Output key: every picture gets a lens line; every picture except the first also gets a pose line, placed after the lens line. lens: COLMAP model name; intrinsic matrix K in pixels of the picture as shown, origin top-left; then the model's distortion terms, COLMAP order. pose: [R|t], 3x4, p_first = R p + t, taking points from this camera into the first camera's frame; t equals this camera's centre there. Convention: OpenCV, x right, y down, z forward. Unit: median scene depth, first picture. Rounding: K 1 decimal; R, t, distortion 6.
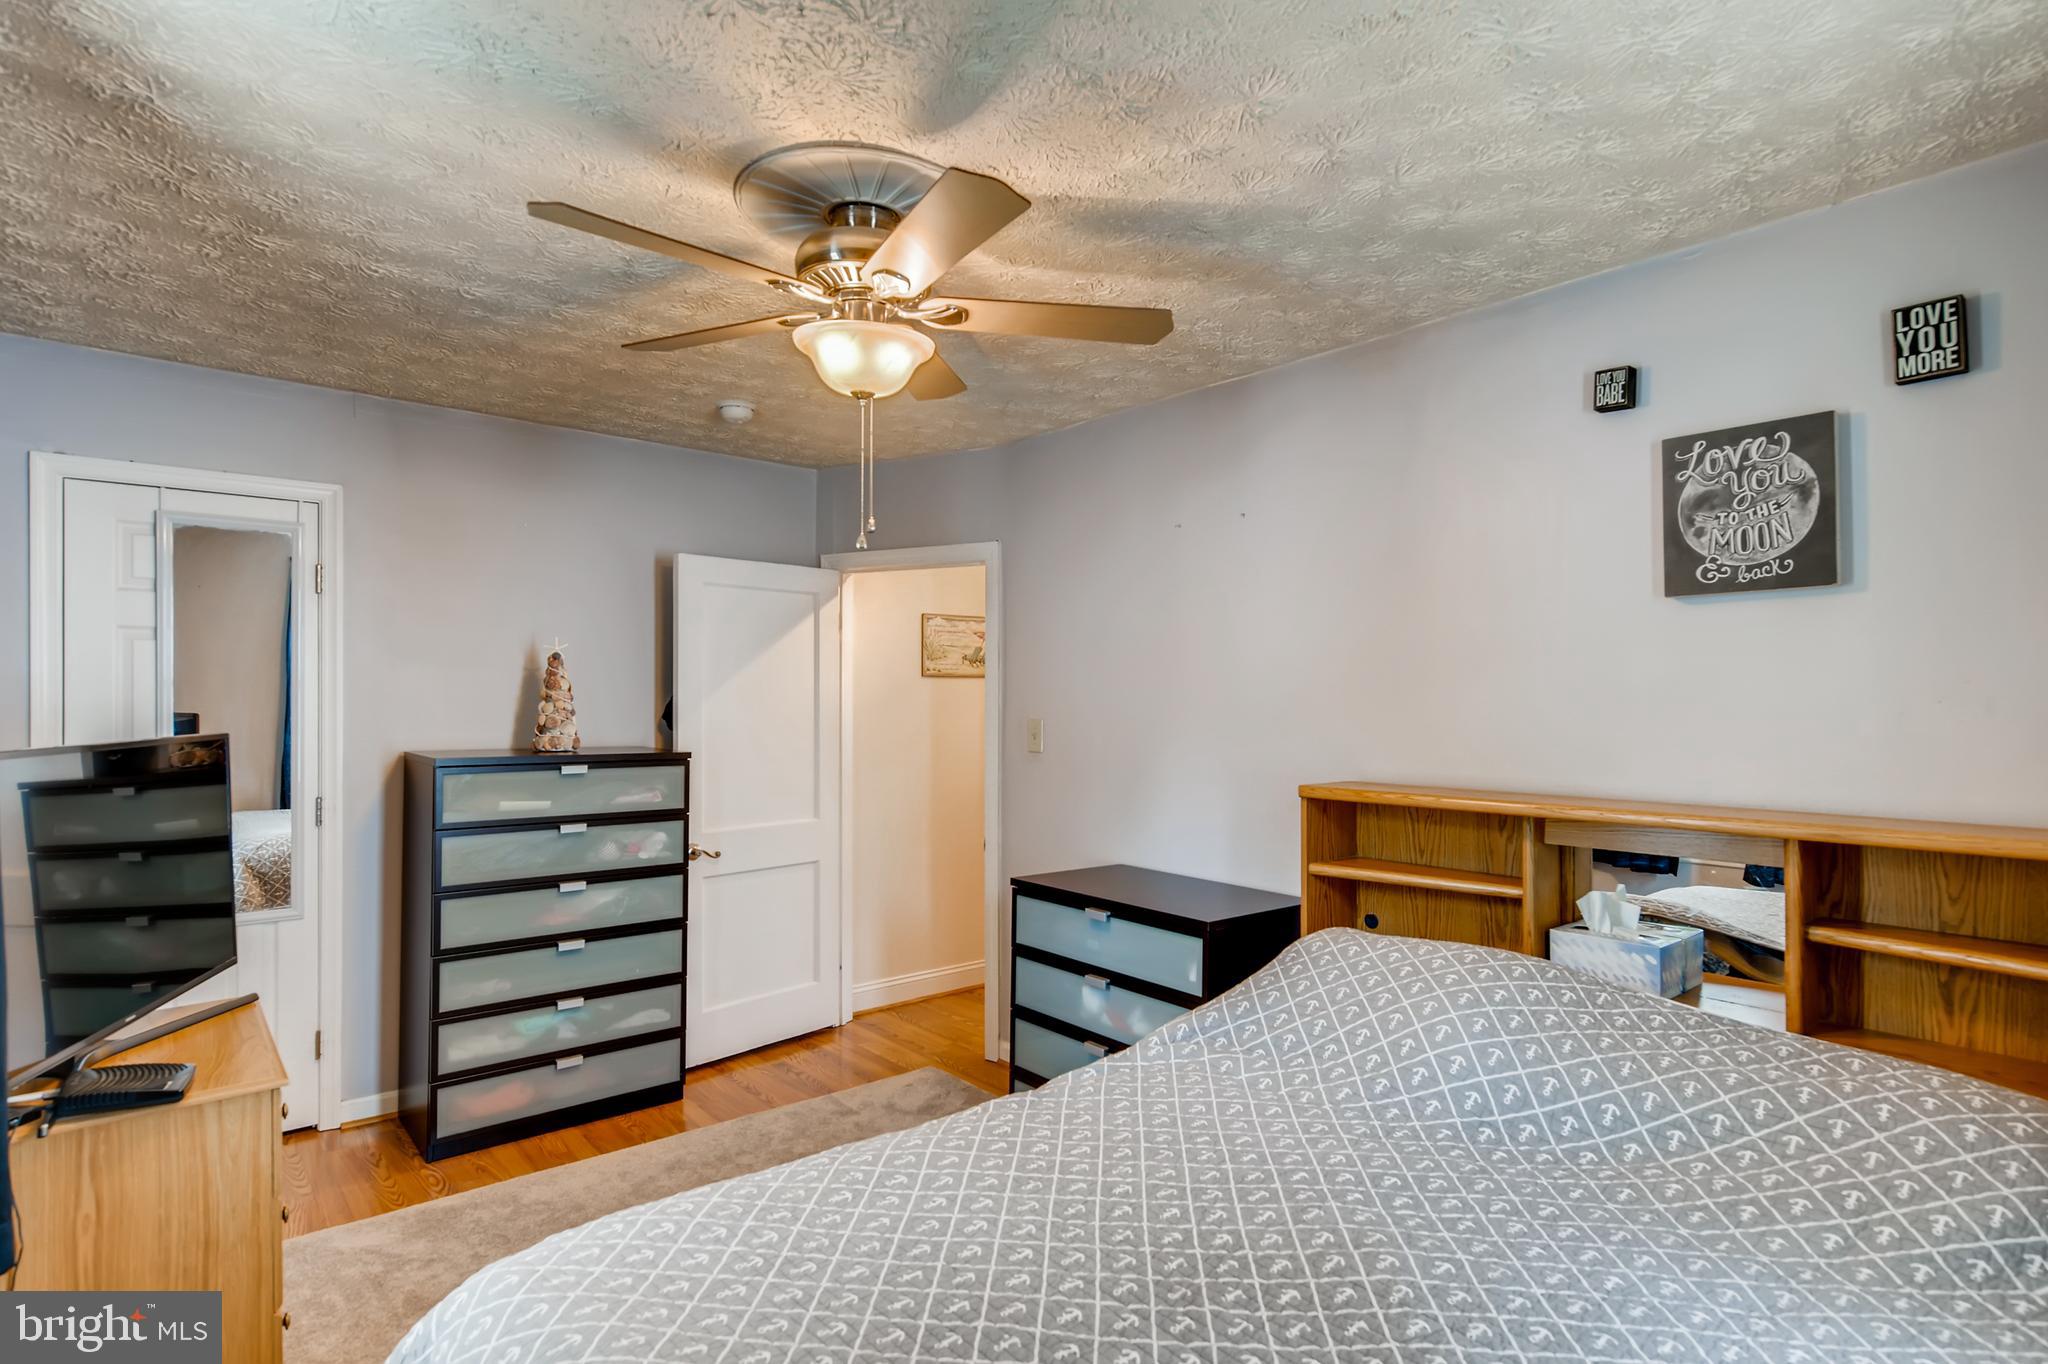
lens RADIAL K [[1045.3, 0, 1024.4], [0, 1045.3, 685.8], [0, 0, 1]] dist [-0.004630, 0.002751]
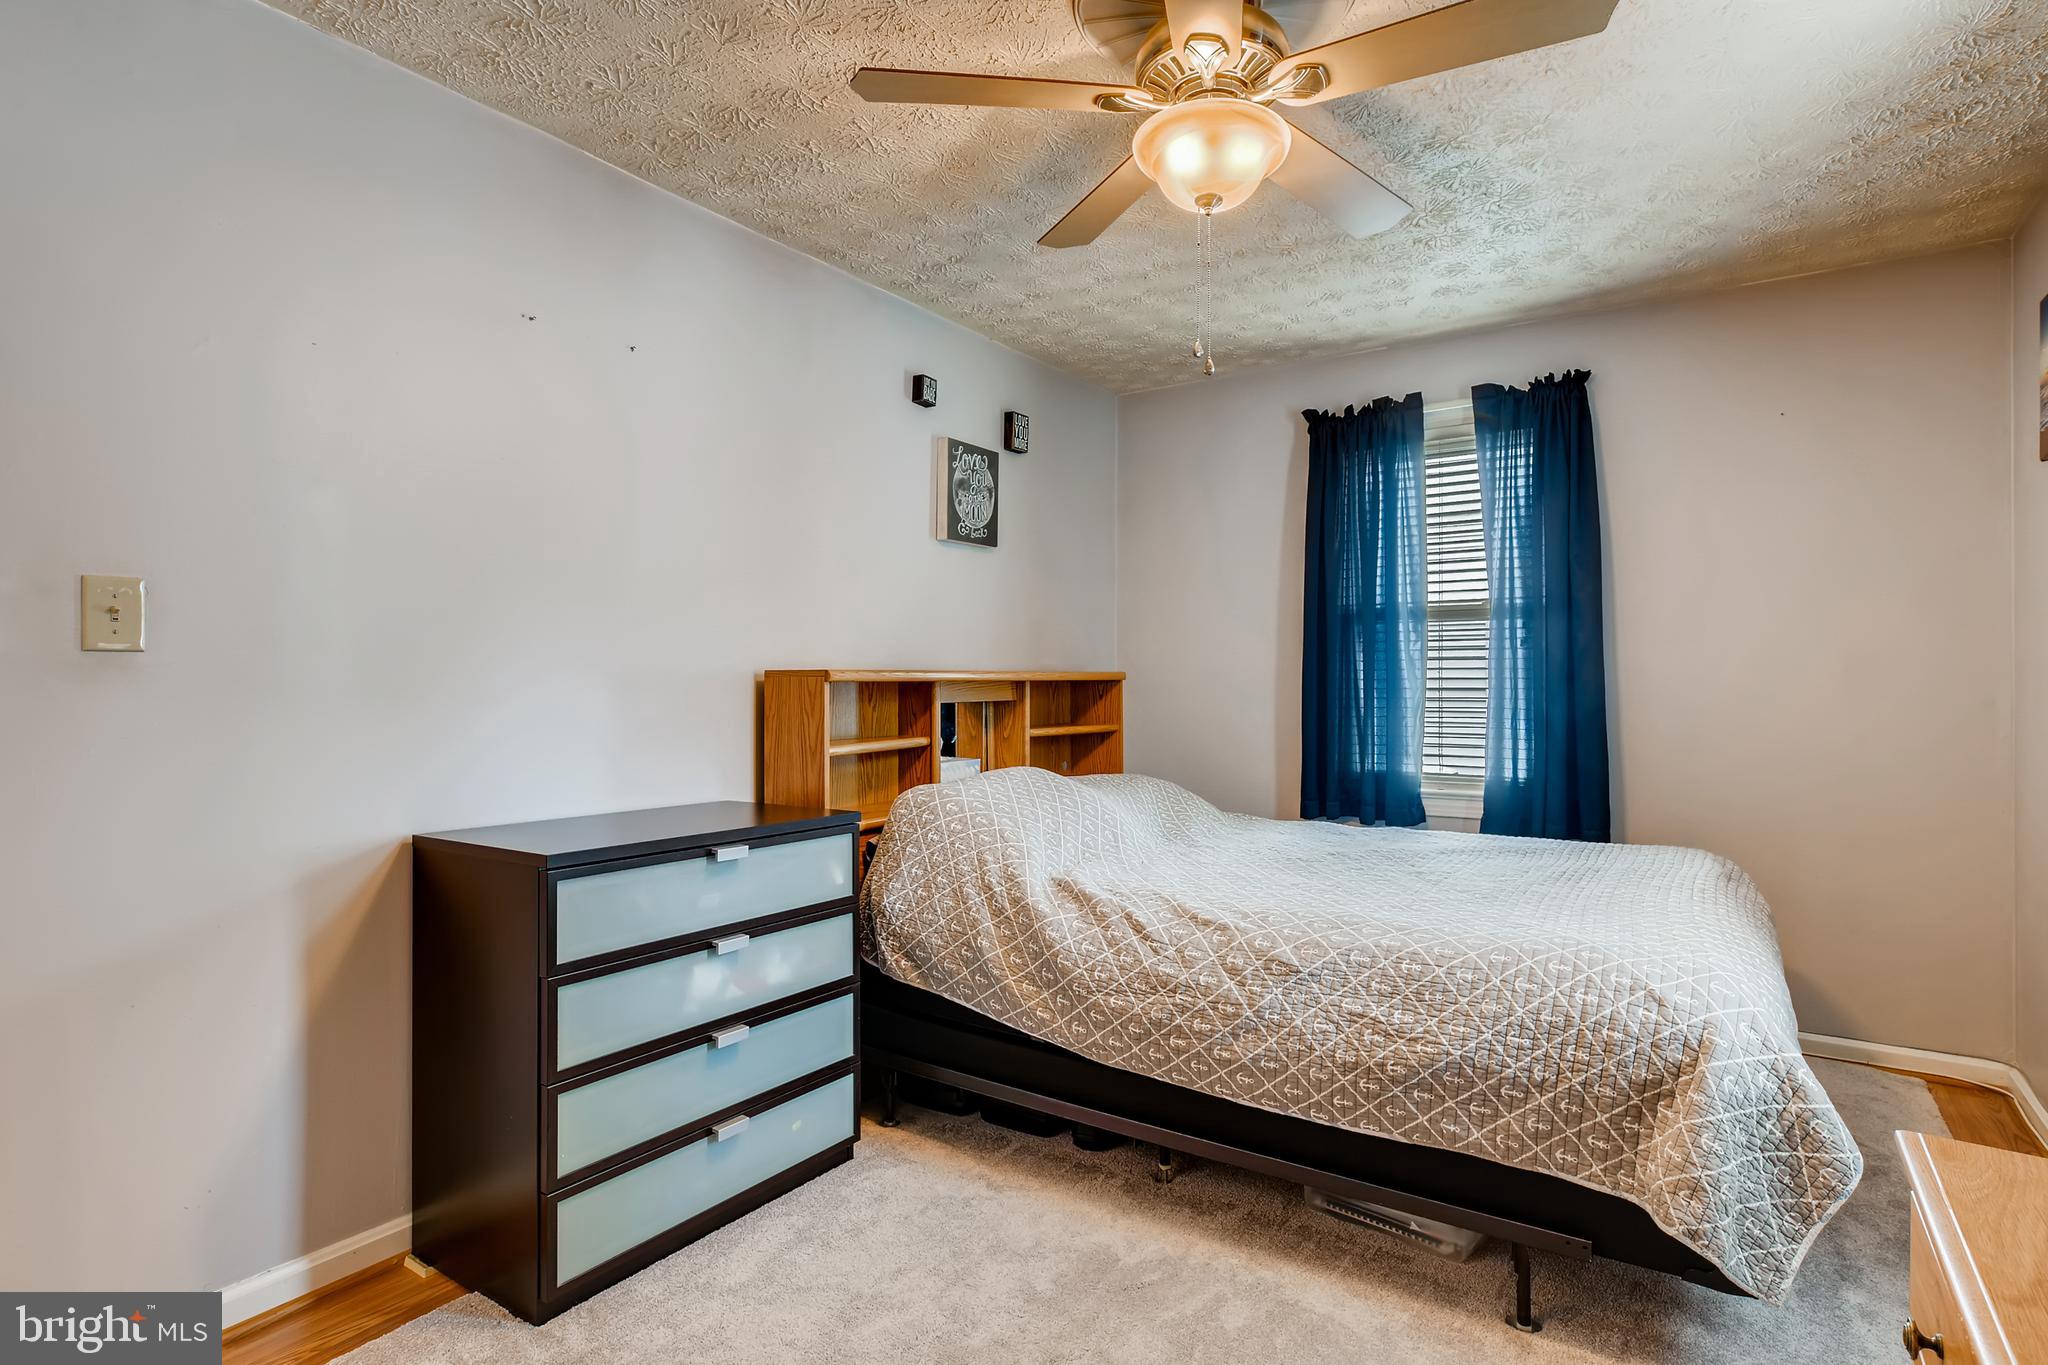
lens RADIAL K [[1045.3, 0, 1024.9], [0, 1045.3, 683.4], [0, 0, 1]] dist [-0.004630, 0.002751]
pose [[-0.268192, -0.001405, 0.963364, -0.934057], [-0.011551, 0.999932, -0.001757, 0.133855], [-0.963296, -0.011599, -0.268190, 1.332556]]
